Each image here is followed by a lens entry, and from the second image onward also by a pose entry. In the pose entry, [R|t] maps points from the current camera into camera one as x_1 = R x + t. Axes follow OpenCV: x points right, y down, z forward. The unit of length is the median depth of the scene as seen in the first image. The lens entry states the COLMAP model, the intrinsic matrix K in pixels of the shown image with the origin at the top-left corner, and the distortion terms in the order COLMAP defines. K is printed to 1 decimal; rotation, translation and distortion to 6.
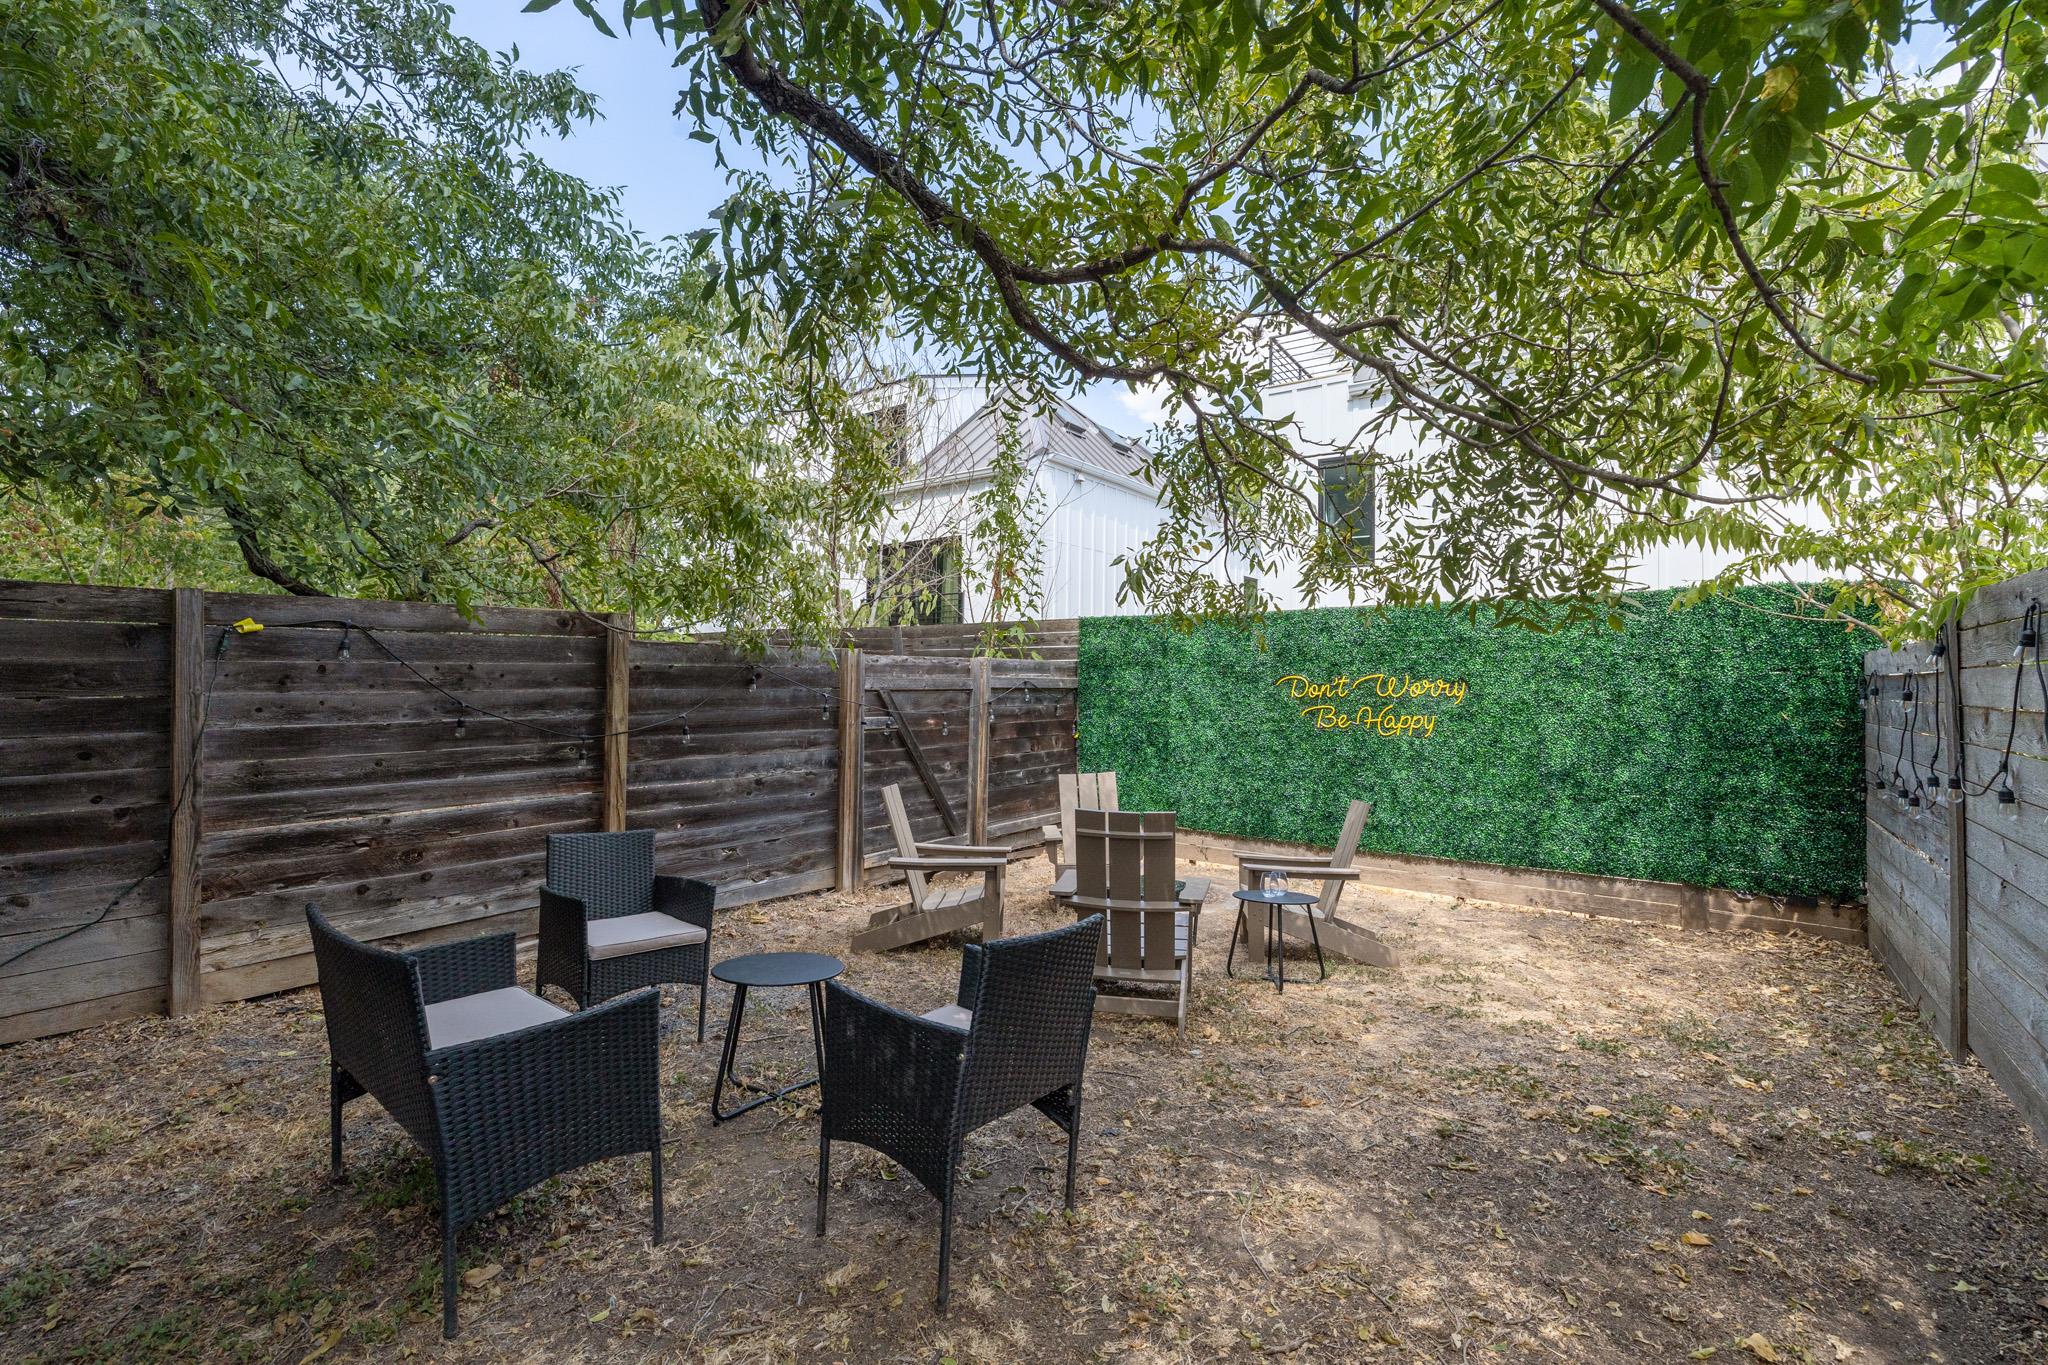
lens RADIAL K [[891.8, 0, 1014.5], [0, 891.8, 675.3], [0, 0, 1]] dist [0.004267, 0.000380]
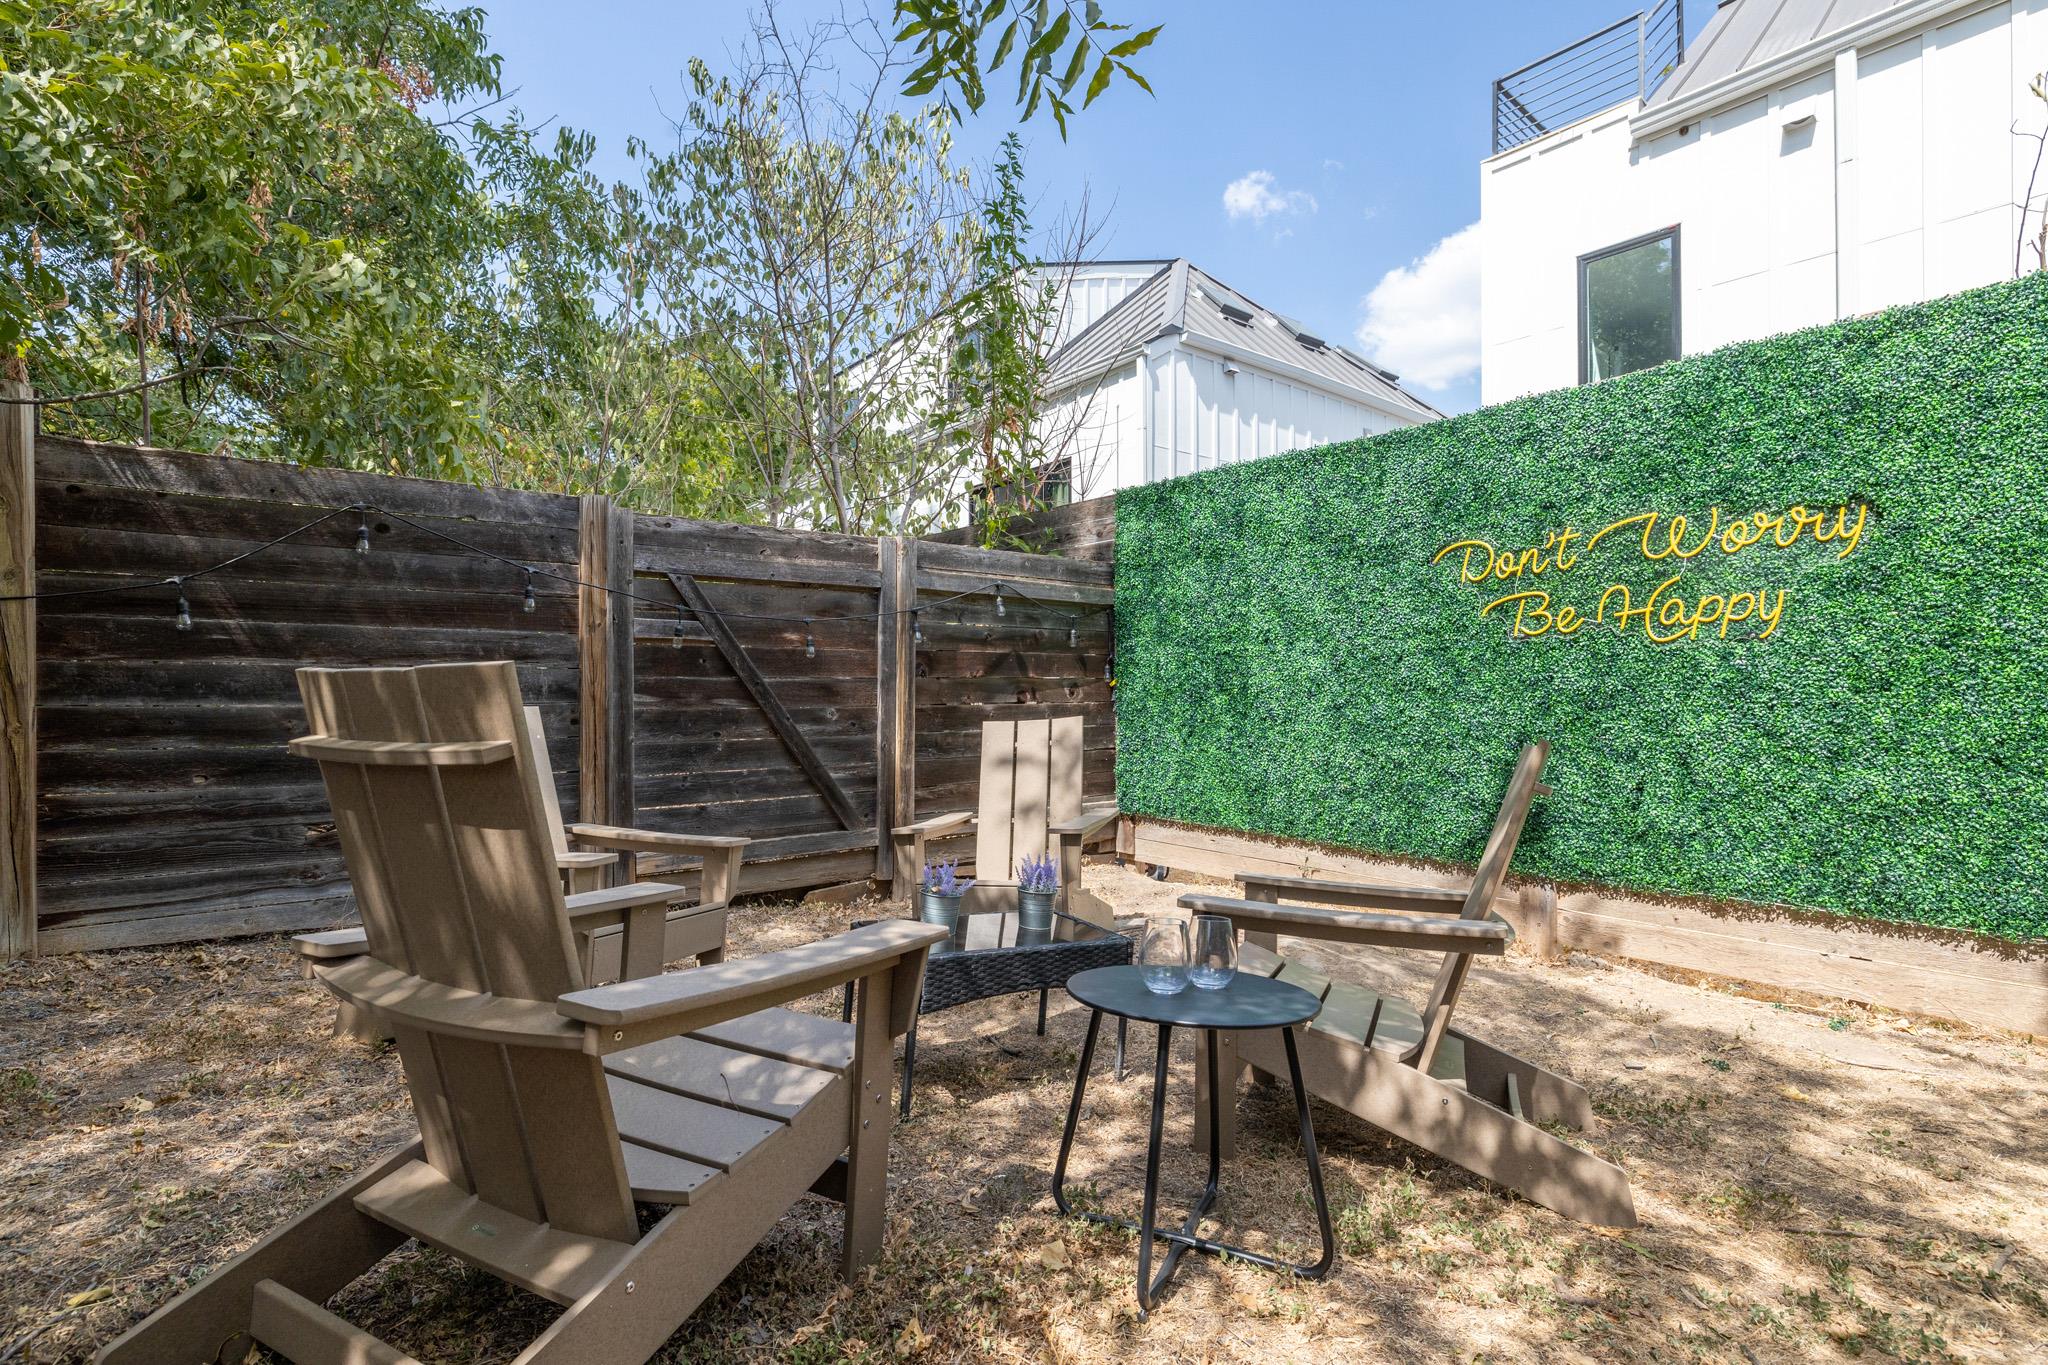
lens RADIAL K [[910.4, 0, 1035.0], [0, 910.4, 700.6], [0, 0, 1]] dist [-0.002551, 0.000184]
pose [[0.962235, -0.009417, -0.272057, 0.230323], [0.010232, 0.999946, 0.001575, 0.095707], [0.272027, -0.004299, 0.962280, 0.455320]]
